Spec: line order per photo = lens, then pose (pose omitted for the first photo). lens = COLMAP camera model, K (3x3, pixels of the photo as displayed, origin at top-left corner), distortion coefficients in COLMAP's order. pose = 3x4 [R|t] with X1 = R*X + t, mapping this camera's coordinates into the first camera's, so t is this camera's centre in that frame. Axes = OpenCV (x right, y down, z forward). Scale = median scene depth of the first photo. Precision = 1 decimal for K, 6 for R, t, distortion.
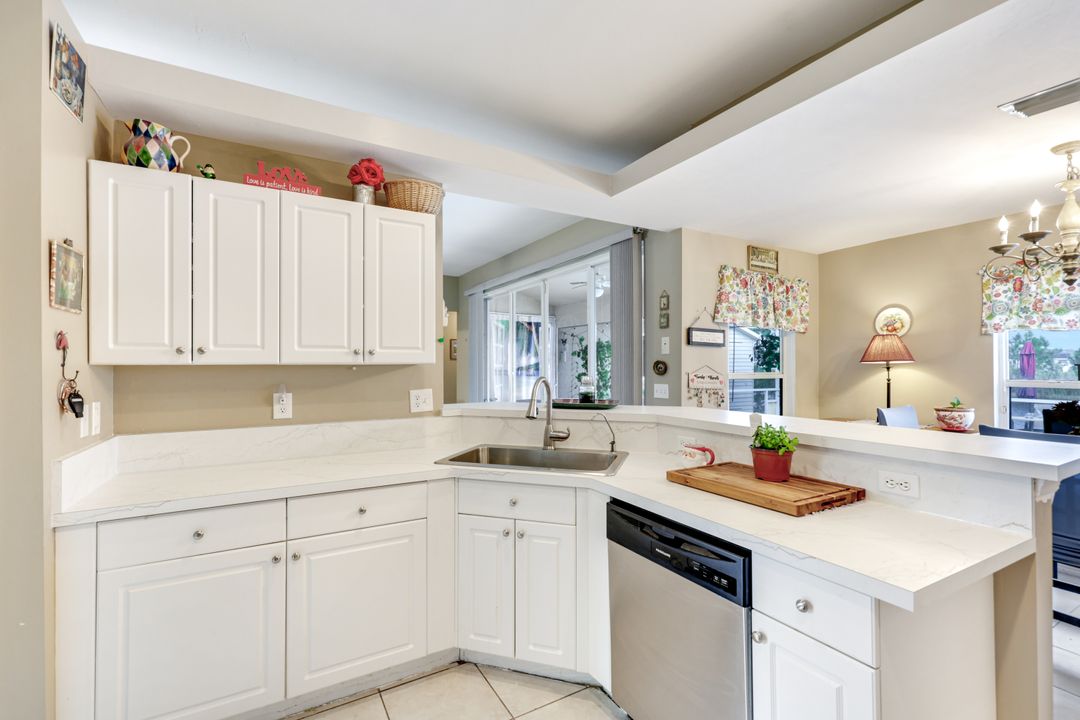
lens RADIAL K [[484.9, 0, 538.3], [0, 484.9, 364.8], [0, 0, 1]] dist [-0.003702, -0.000010]
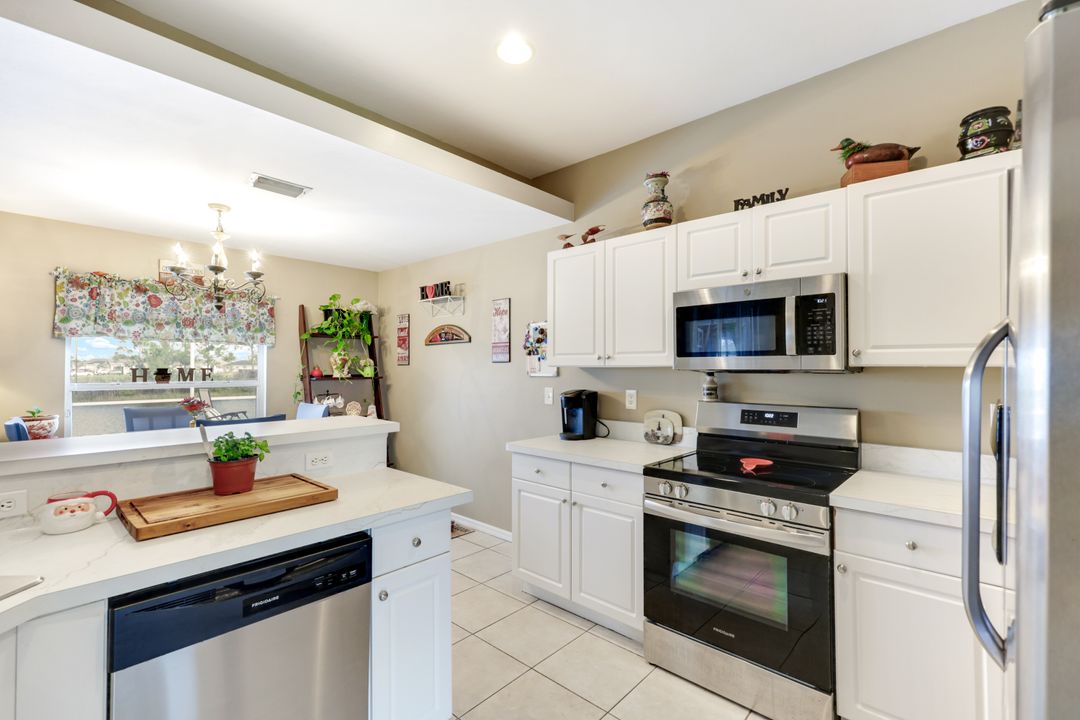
lens RADIAL K [[486.9, 0, 543.6], [0, 486.9, 355.9], [0, 0, 1]] dist [0.000986, 0.000022]
pose [[-0.328774, 0.024795, 0.944083, -0.592056], [0.003125, 0.999678, -0.025166, 0.002027], [-0.944404, -0.005324, -0.328746, 0.737483]]
